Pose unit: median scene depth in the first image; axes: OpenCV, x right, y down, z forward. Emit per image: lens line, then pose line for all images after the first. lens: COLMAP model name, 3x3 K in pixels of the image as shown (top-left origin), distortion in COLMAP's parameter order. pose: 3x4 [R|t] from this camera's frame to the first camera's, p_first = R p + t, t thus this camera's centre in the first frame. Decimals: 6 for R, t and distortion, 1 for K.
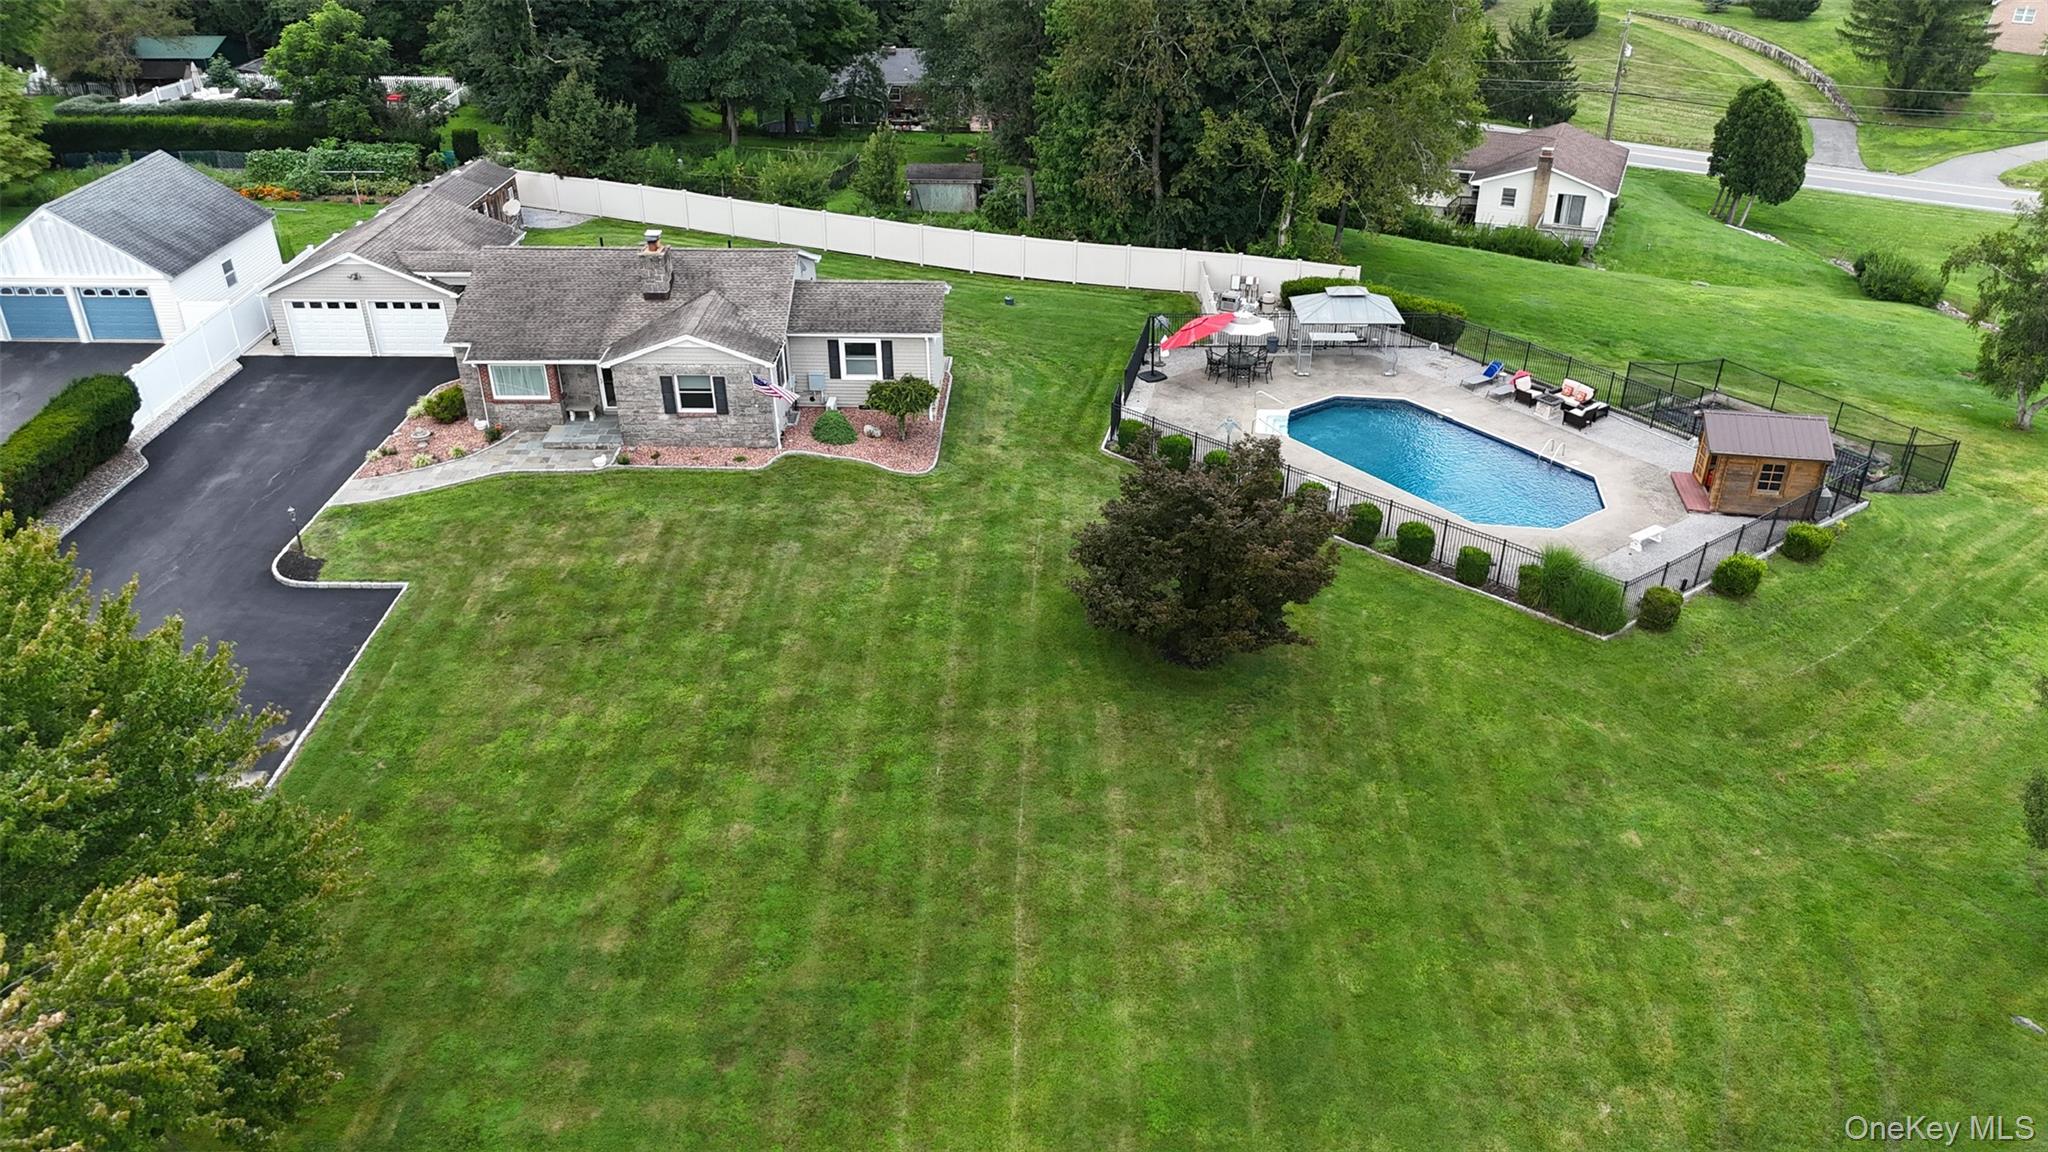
lens RADIAL K [[1562.2, 0, 1031.4], [0, 1562.2, 574.7], [0, 0, 1]] dist [0.062970, -0.053670]
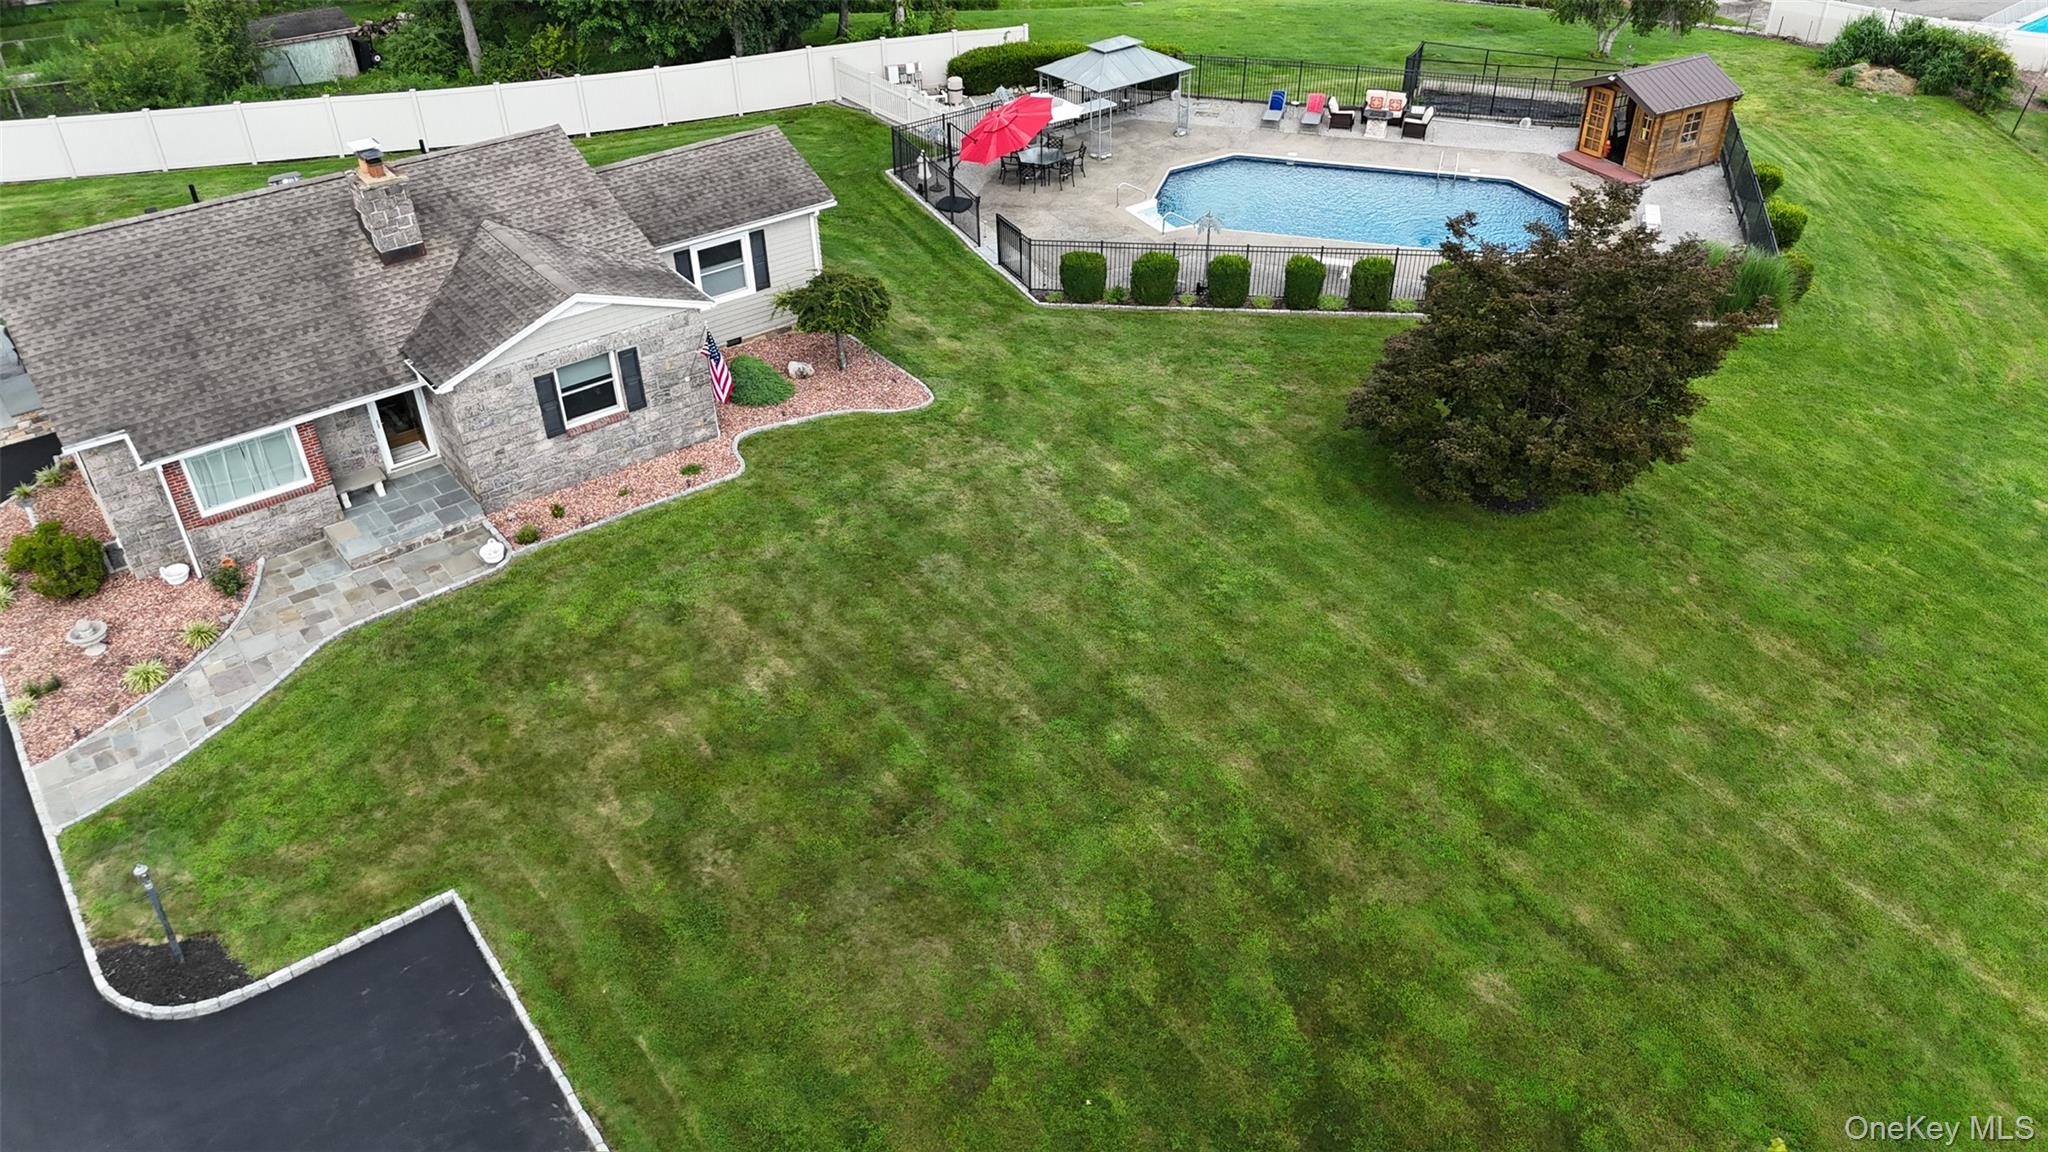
lens RADIAL K [[1562.2, 0, 1036.8], [0, 1562.2, 555.4], [0, 0, 1]] dist [0.062970, -0.053670]
pose [[0.778913, -0.358036, 0.514884, -0.425382], [0.306667, 0.933609, 0.185284, -0.119237], [-0.547038, 0.013578, 0.836998, 0.423374]]
